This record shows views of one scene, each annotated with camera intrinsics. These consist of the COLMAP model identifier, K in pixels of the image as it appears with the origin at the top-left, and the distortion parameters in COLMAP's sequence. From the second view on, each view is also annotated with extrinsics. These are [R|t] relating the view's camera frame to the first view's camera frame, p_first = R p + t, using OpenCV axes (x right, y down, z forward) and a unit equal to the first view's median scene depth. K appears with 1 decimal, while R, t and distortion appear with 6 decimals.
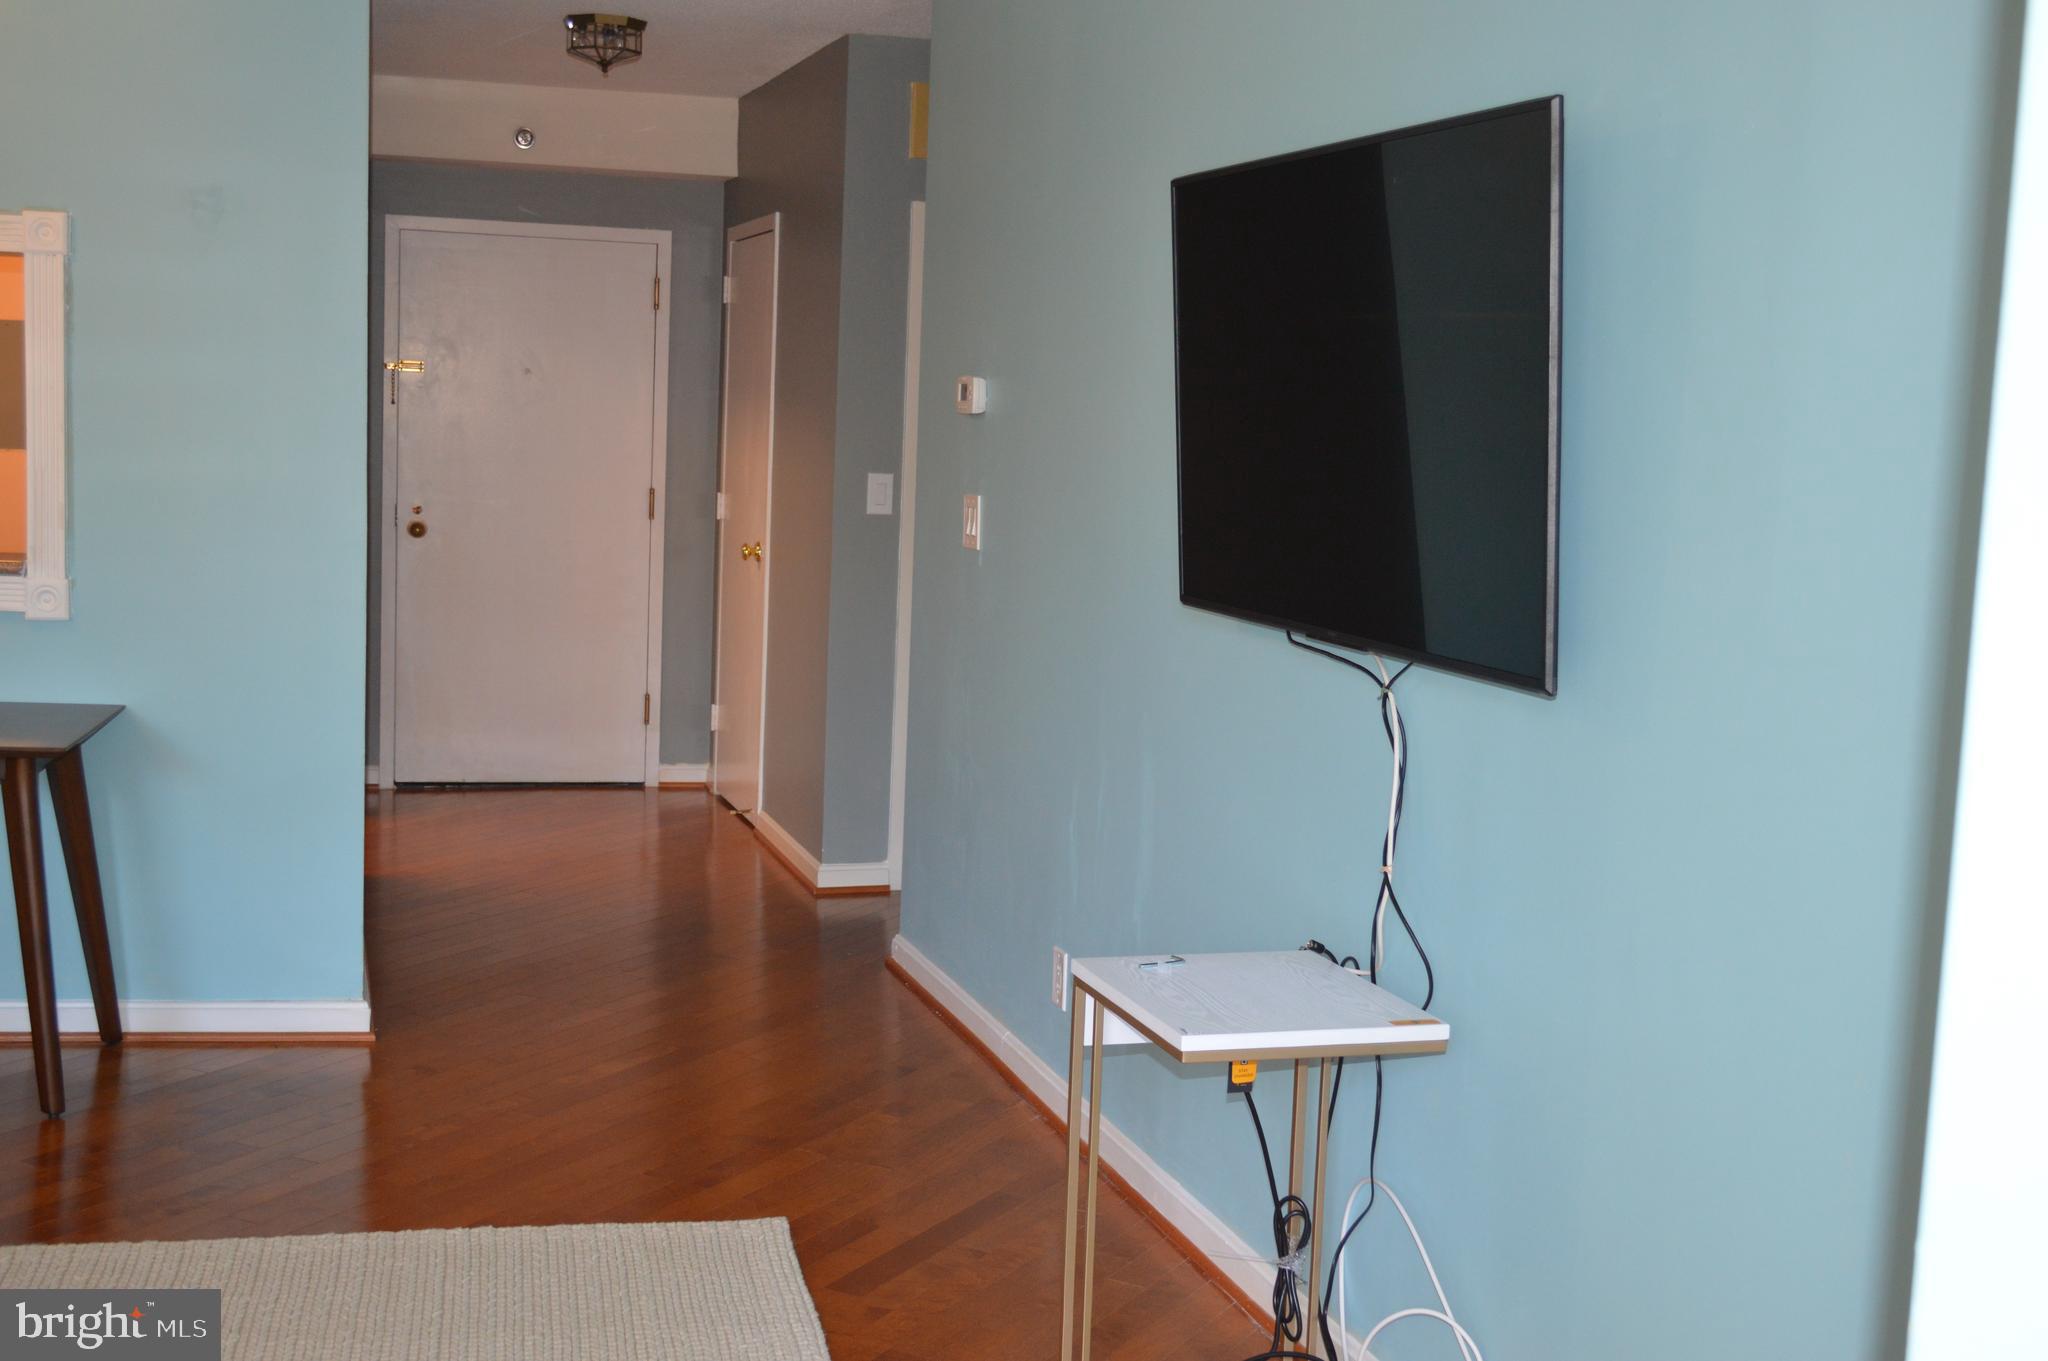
lens RADIAL K [[2341.0, 0, 1032.1], [0, 2341.0, 691.5], [0, 0, 1]] dist [-0.020834, 0.000000]
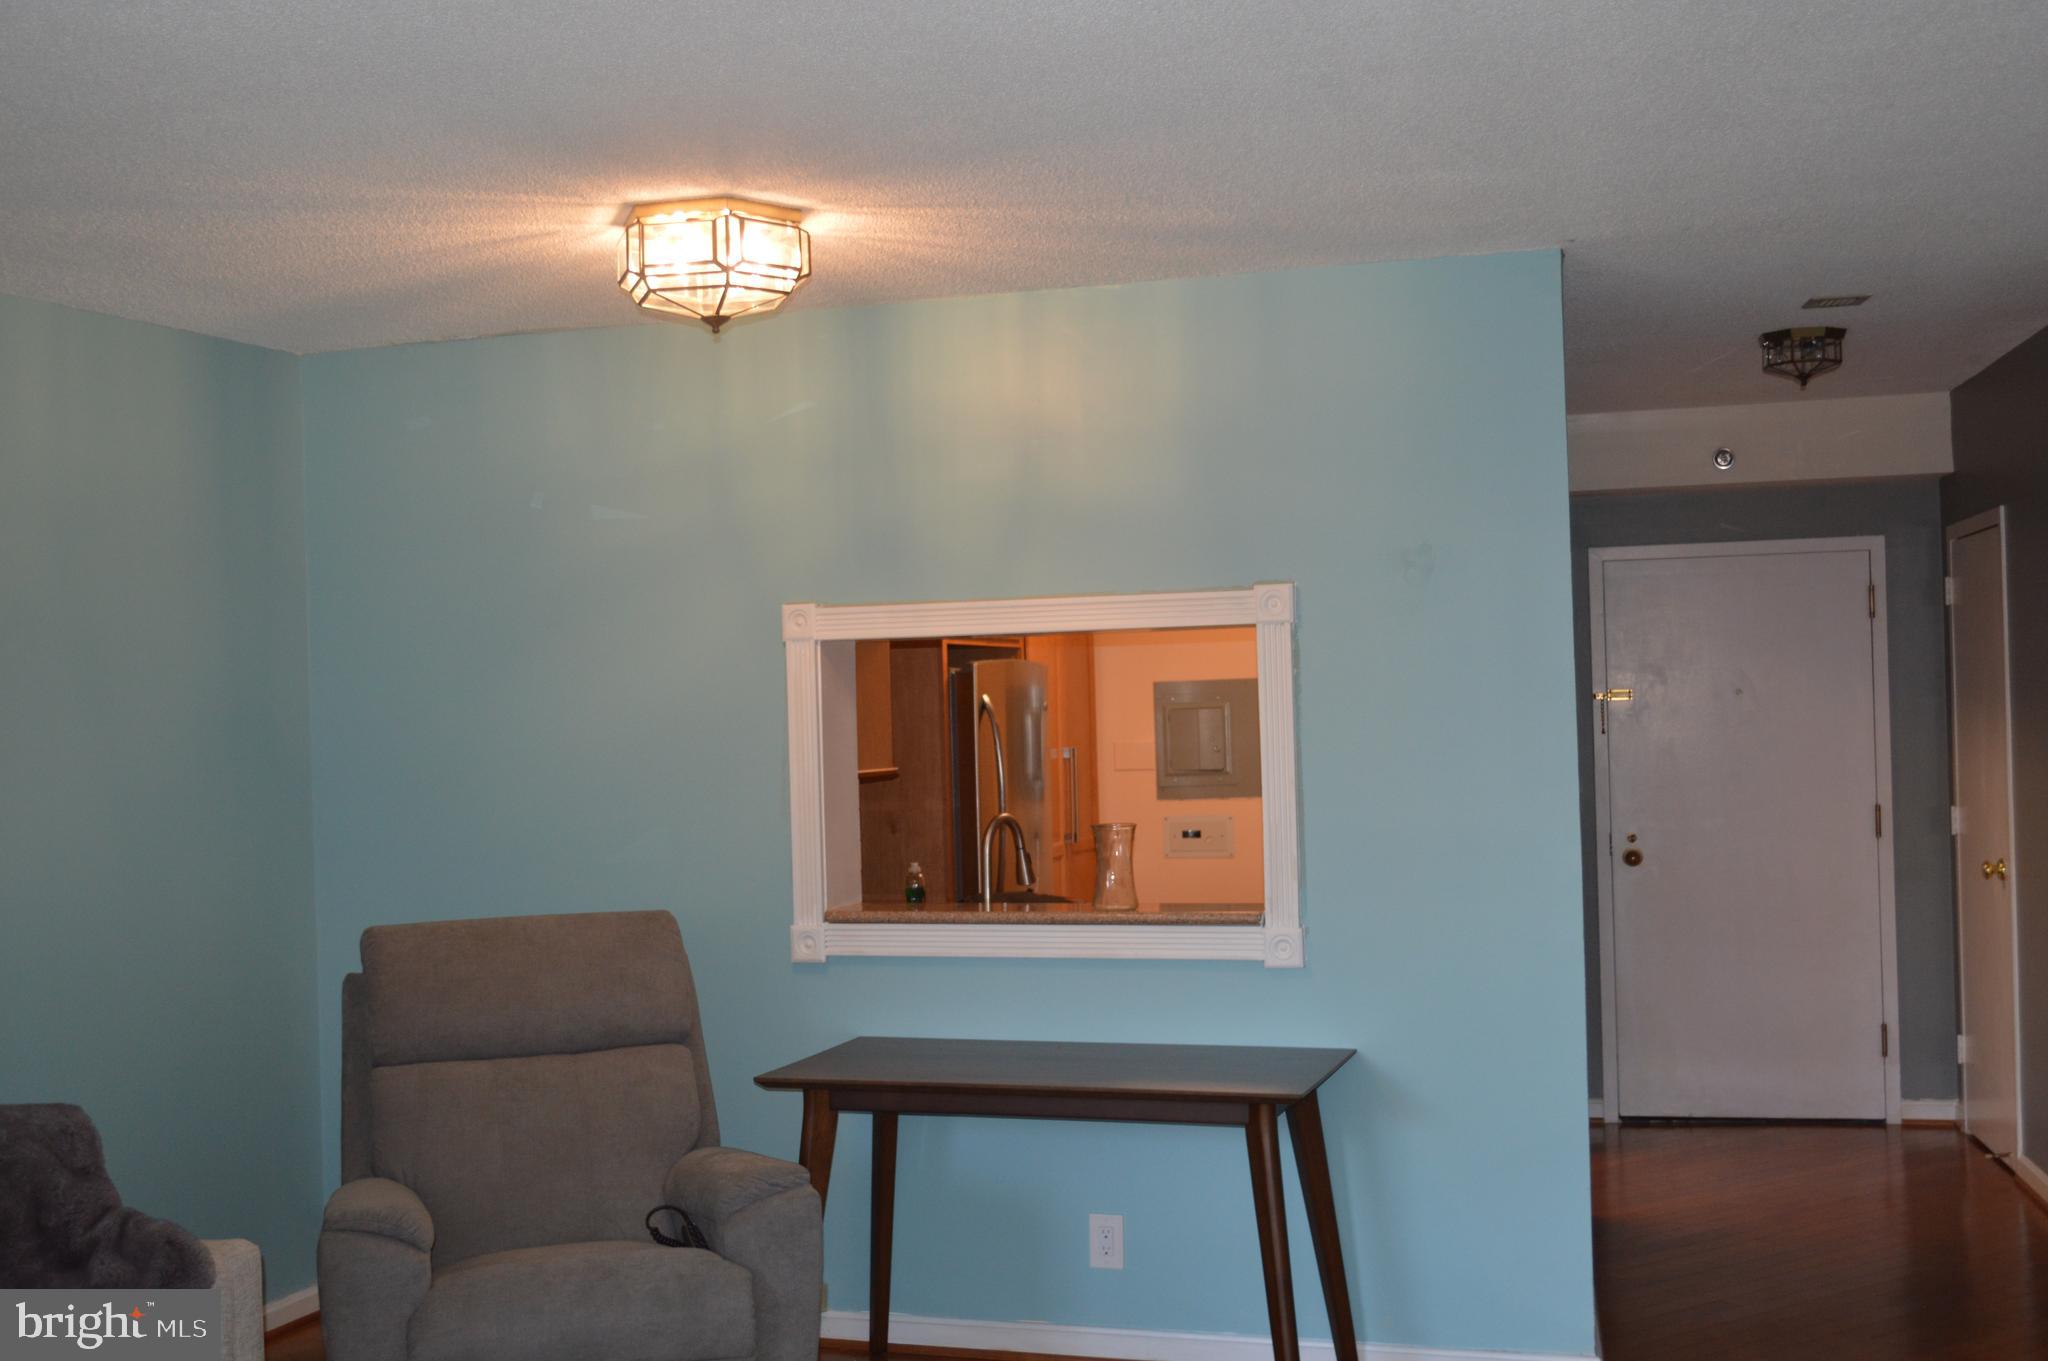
lens RADIAL K [[2341.0, 0, 1040.3], [0, 2341.0, 697.5], [0, 0, 1]] dist [-0.020834, 0.000000]
pose [[0.874712, -0.069814, -0.479588, -0.003480], [0.006639, 0.991203, -0.132182, -0.008934], [0.484597, 0.112438, 0.867481, 0.014148]]
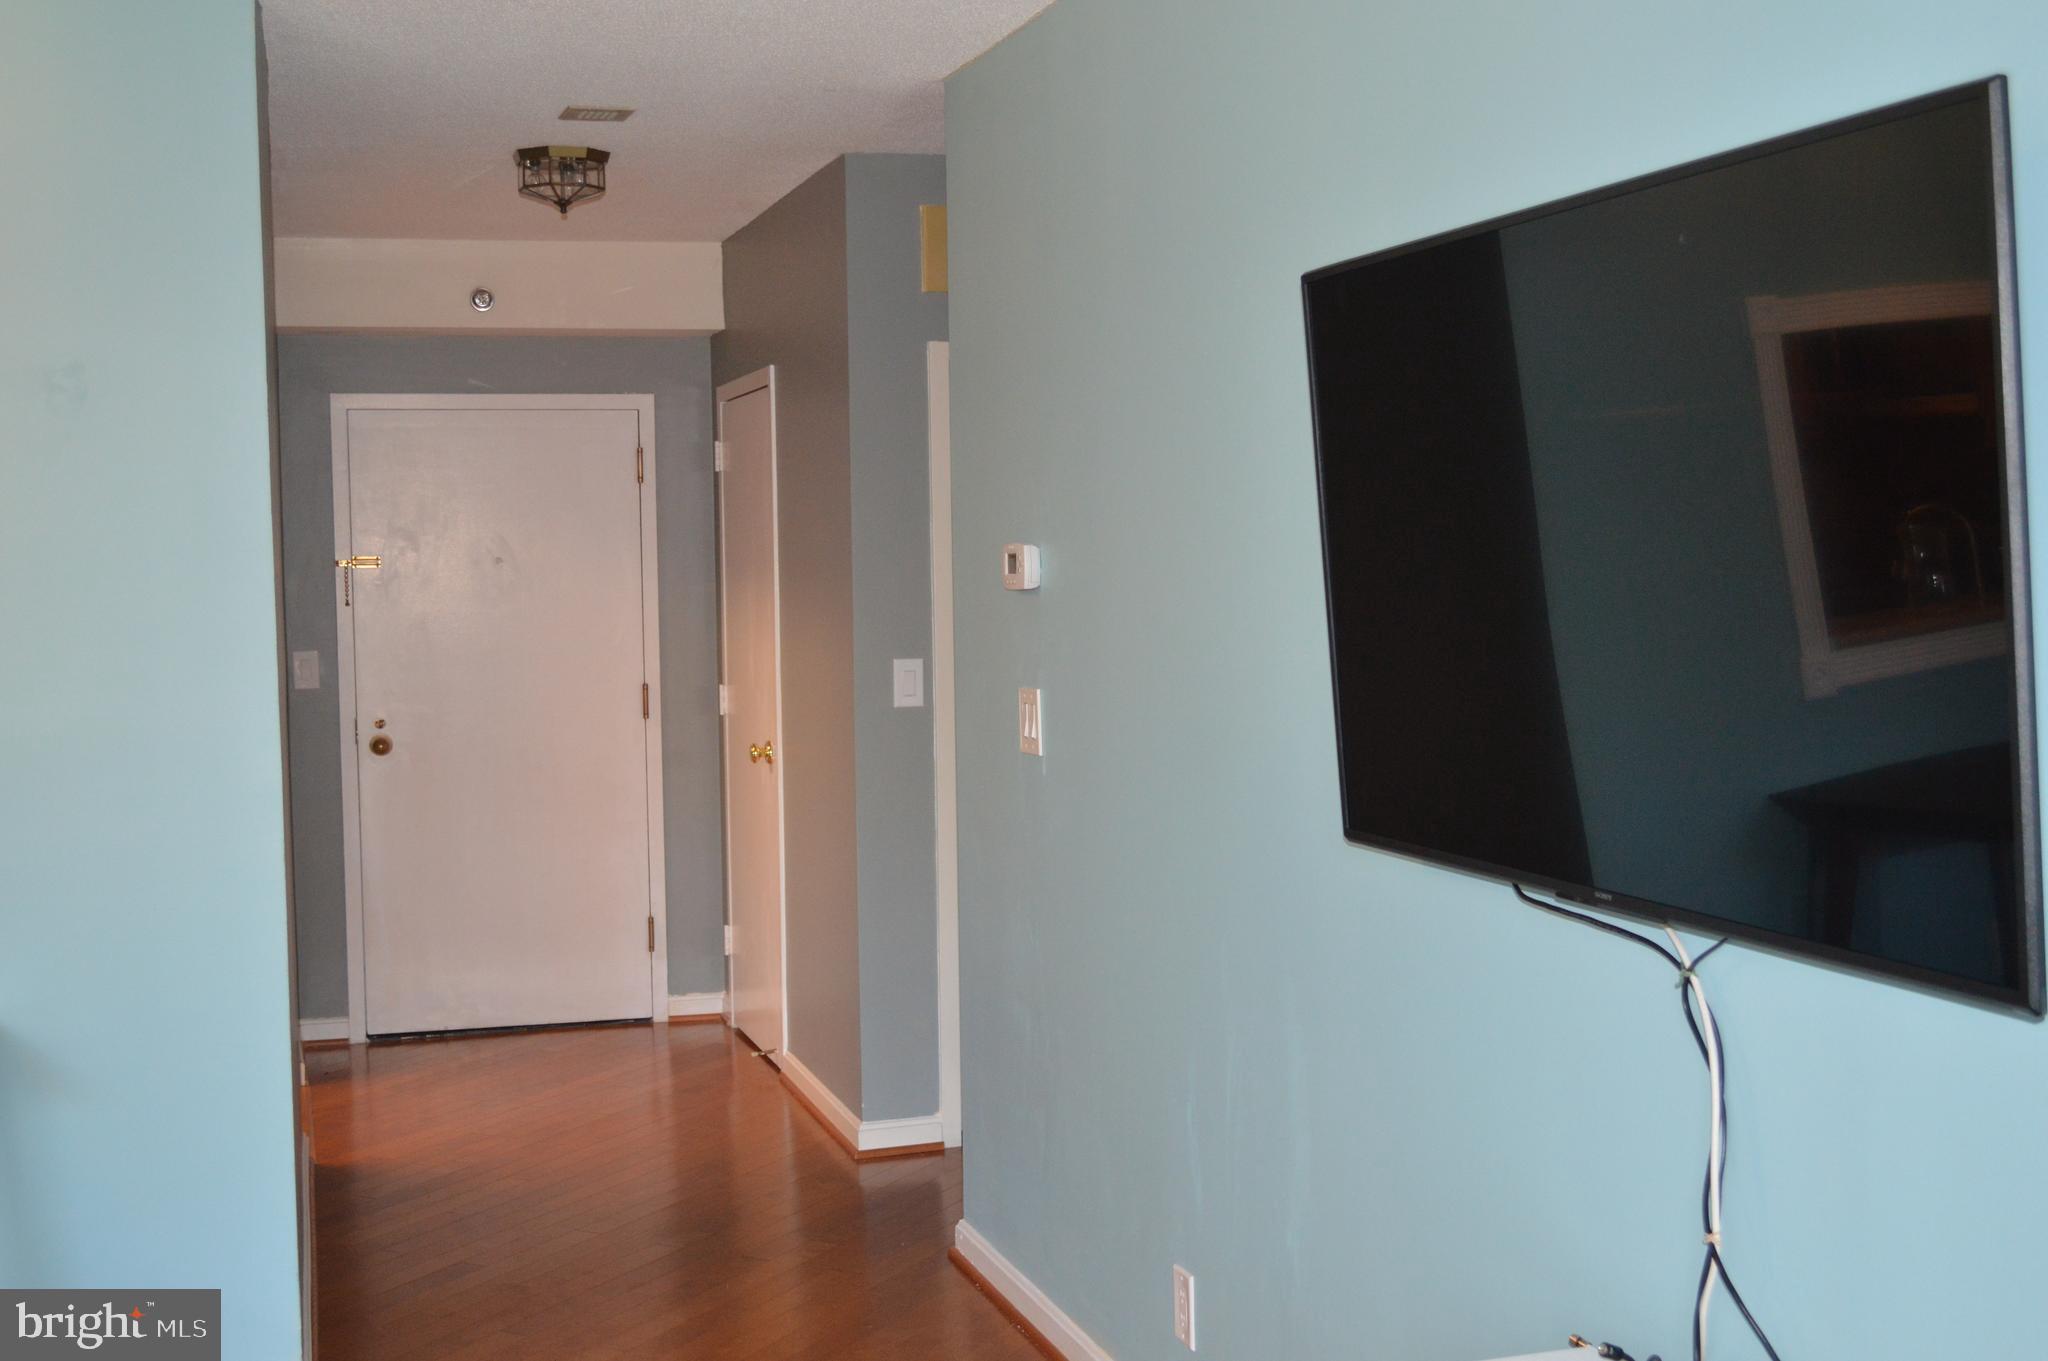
lens RADIAL K [[2341.0, 0, 1026.5], [0, 2341.0, 687.3], [0, 0, 1]] dist [-0.020834, 0.000000]
pose [[0.998395, -0.056391, -0.005211, -0.017332], [0.055936, 0.996328, -0.064816, -0.024714], [0.008847, 0.064420, 0.997884, 0.146429]]
